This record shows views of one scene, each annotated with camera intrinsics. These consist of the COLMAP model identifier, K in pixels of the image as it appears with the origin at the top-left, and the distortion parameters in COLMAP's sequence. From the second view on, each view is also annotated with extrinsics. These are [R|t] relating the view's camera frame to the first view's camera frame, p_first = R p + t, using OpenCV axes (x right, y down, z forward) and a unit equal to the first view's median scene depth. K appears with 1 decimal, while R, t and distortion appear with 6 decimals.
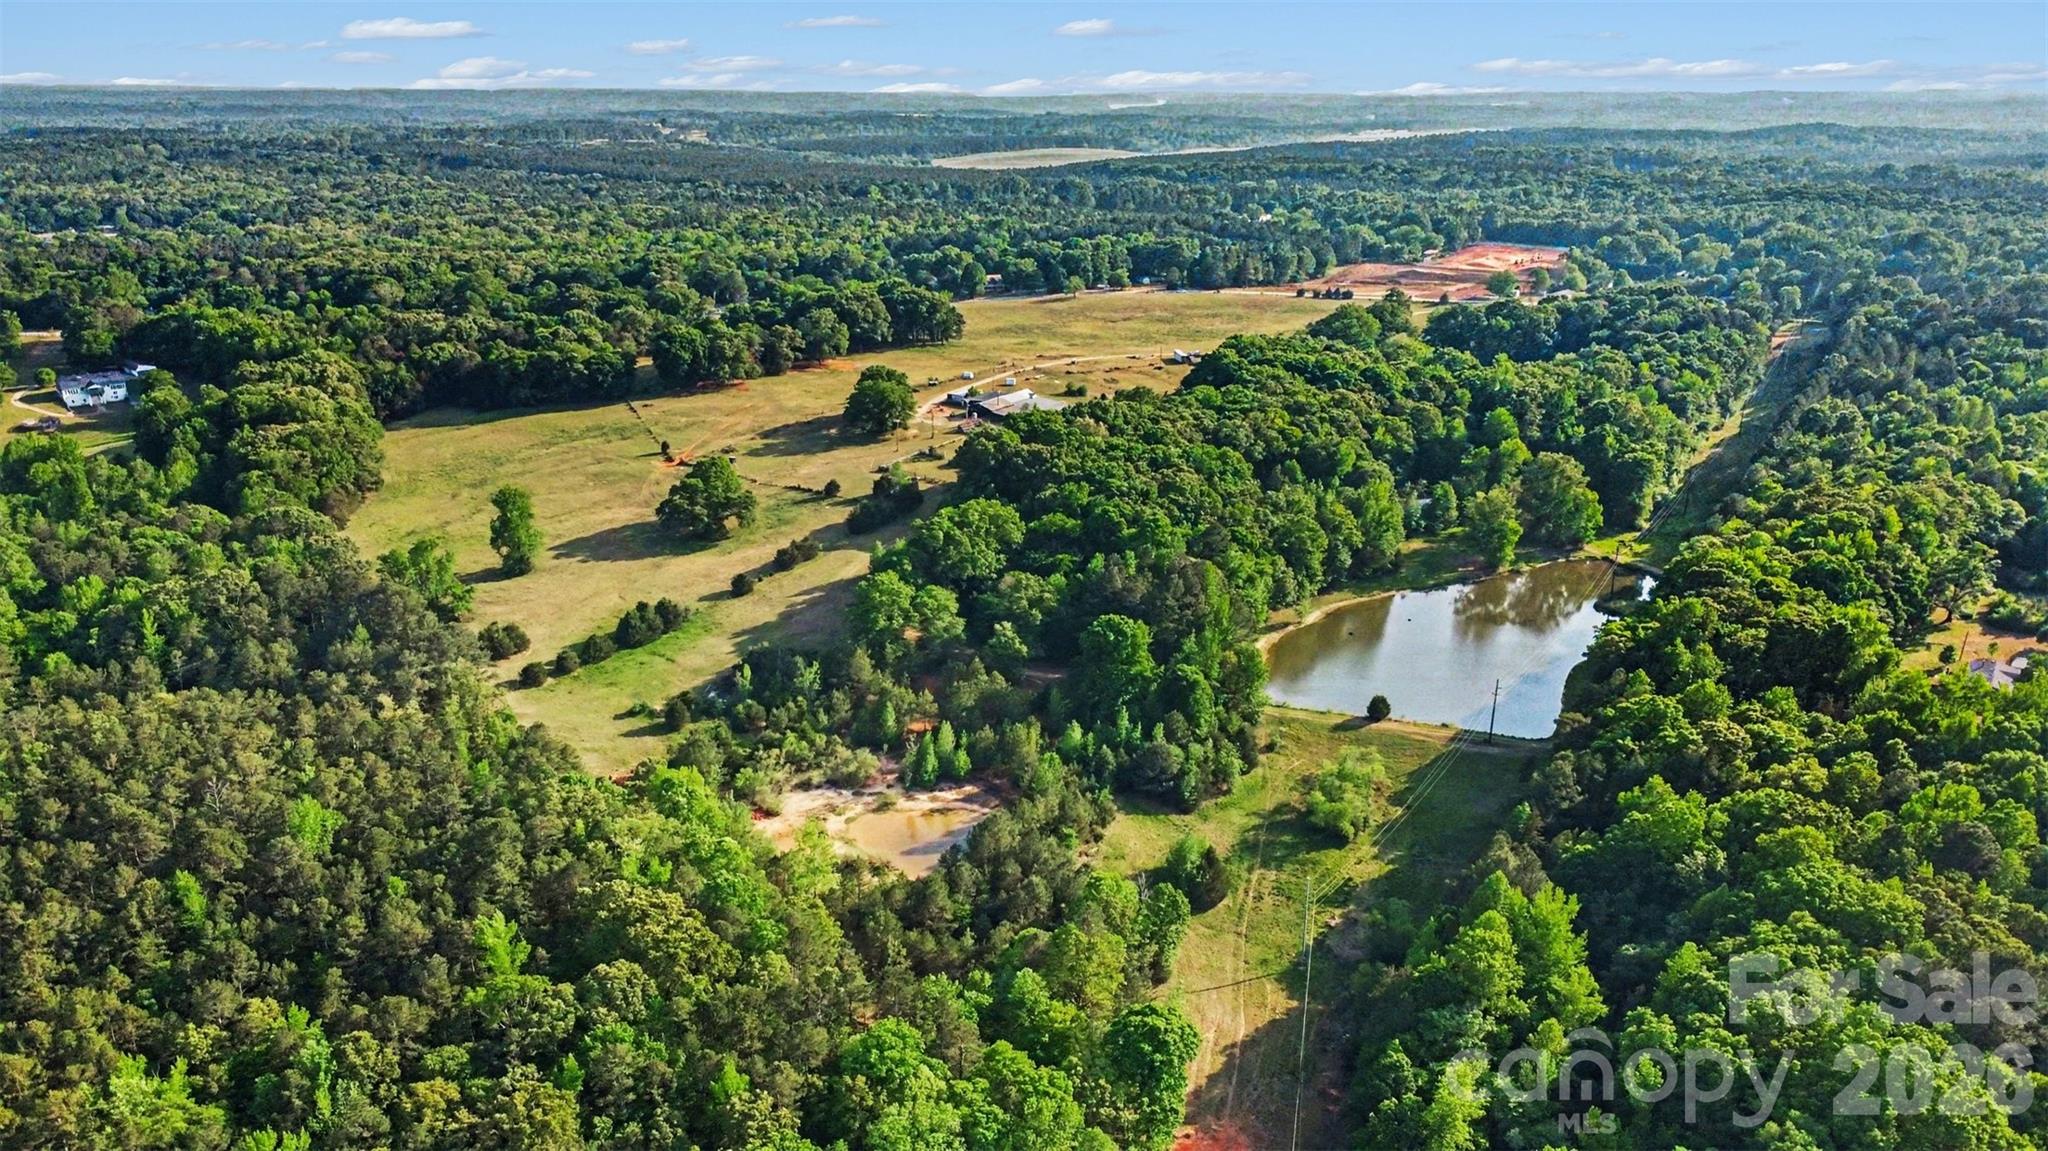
lens RADIAL K [[1568.4, 0, 1055.6], [0, 1568.4, 567.0], [0, 0, 1]] dist [-0.000981, -0.045359]
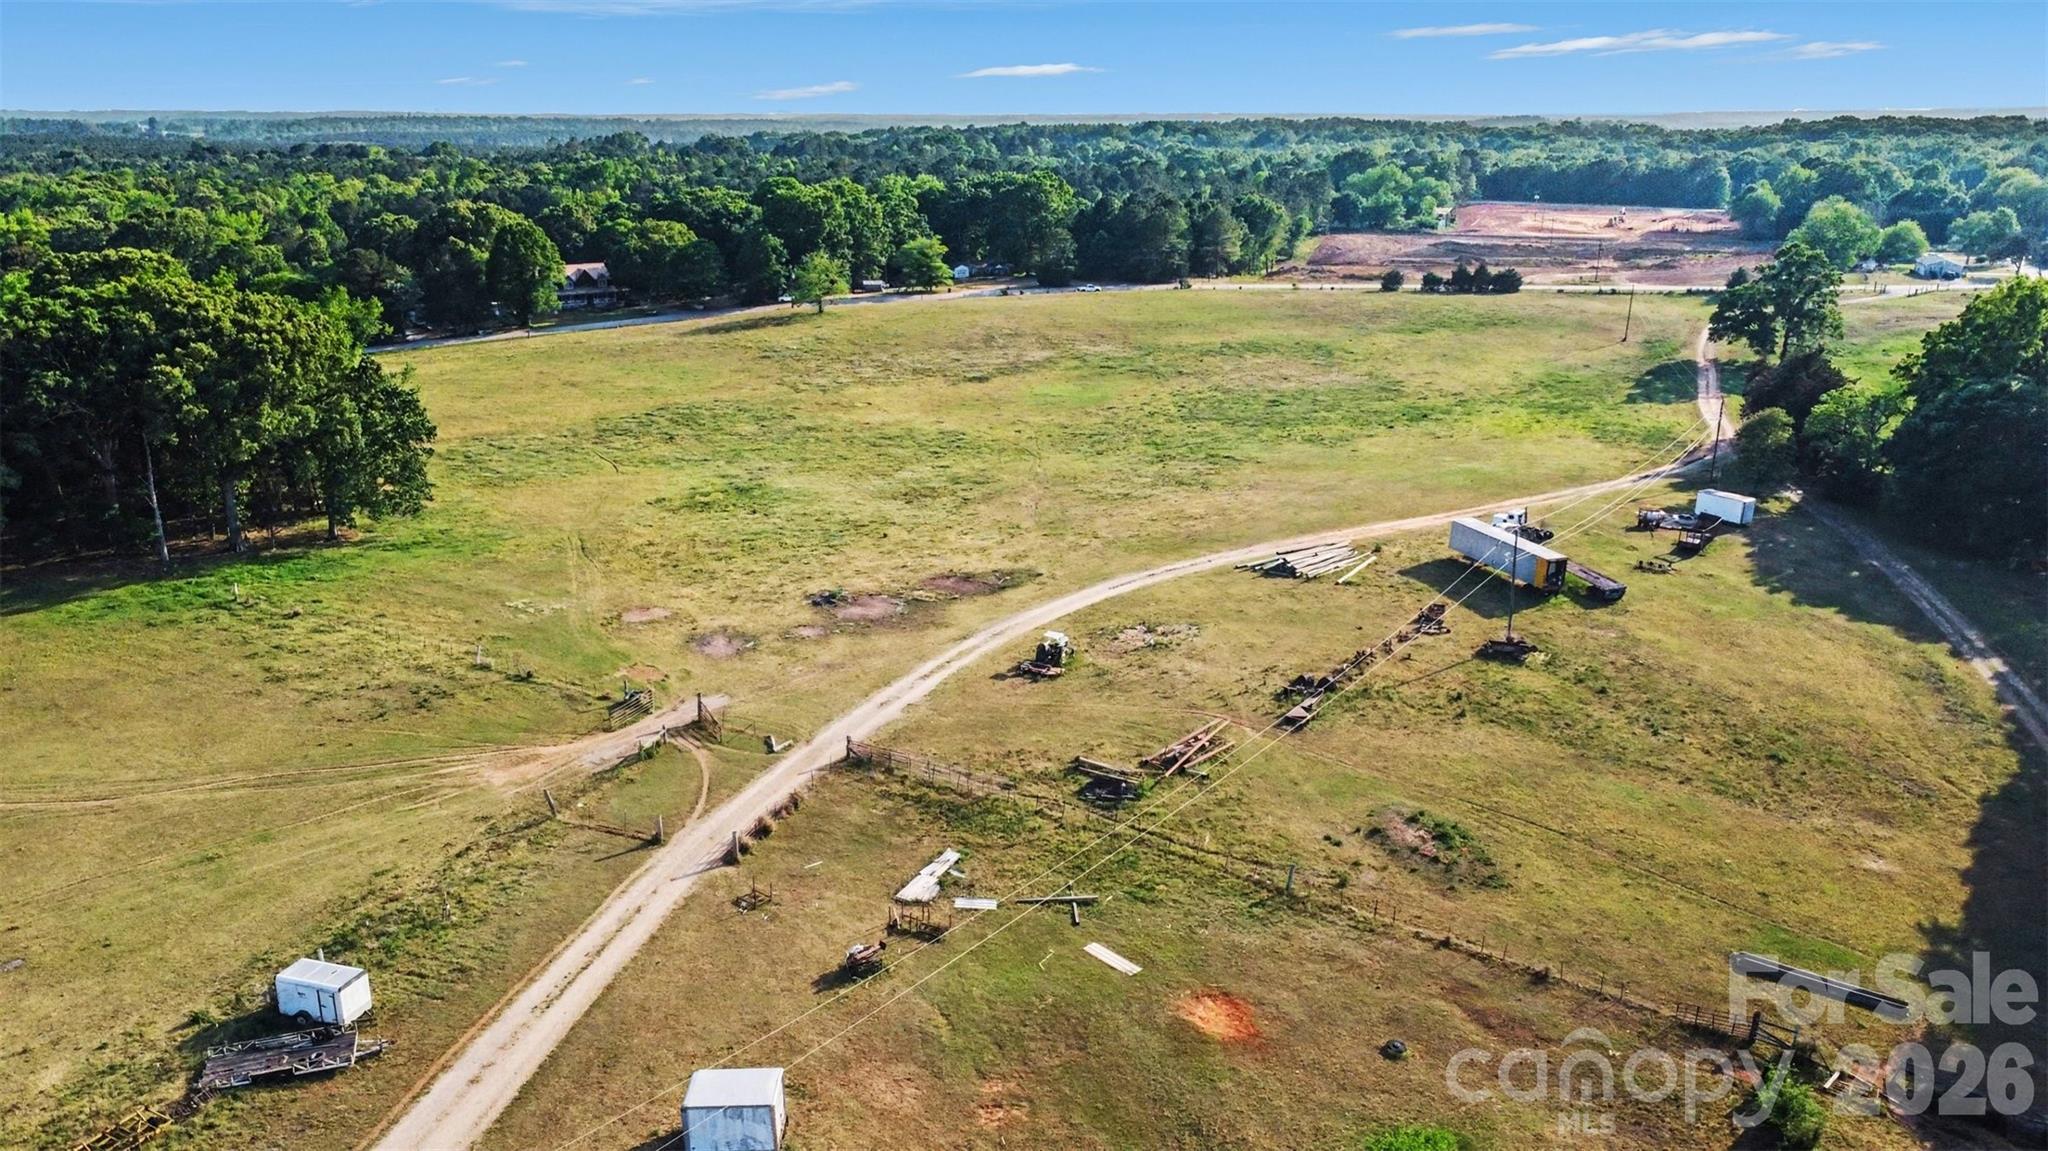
lens RADIAL K [[1568.4, 0, 1055.6], [0, 1568.4, 567.0], [0, 0, 1]] dist [-0.000981, -0.045359]
pose [[0.971026, -0.069408, 0.228671, -0.020930], [0.072651, 0.997341, -0.005783, -0.103051], [-0.227662, 0.022228, 0.973487, 0.611713]]
